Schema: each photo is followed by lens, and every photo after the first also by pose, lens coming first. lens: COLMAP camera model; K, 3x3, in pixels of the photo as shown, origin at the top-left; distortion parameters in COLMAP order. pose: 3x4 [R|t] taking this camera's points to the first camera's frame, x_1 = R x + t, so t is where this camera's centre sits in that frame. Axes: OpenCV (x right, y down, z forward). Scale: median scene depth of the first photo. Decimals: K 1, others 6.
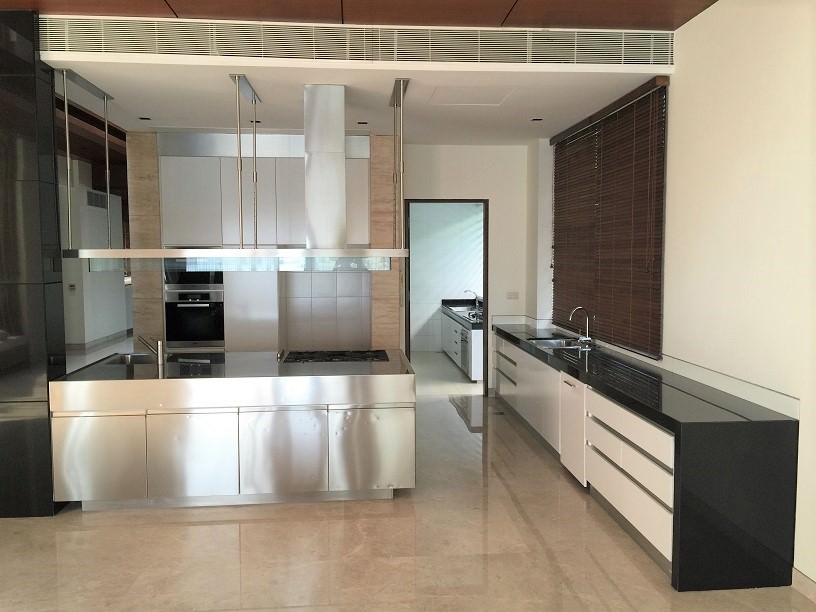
lens RADIAL K [[698.8, 0, 409.0], [0, 698.8, 298.7], [0, 0, 1]] dist [0.021945, -0.010835]
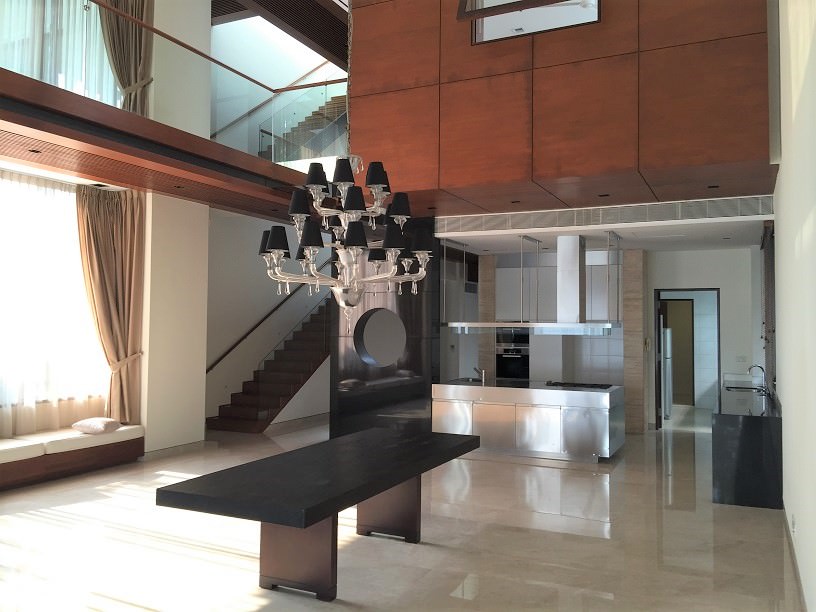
lens RADIAL K [[698.8, 0, 407.1], [0, 698.8, 303.3], [0, 0, 1]] dist [0.021945, -0.010835]
pose [[0.863702, -0.007012, -0.503954, 0.318828], [-0.041166, 0.995581, -0.084406, 0.035204], [0.502319, 0.093647, 0.859597, -0.573265]]
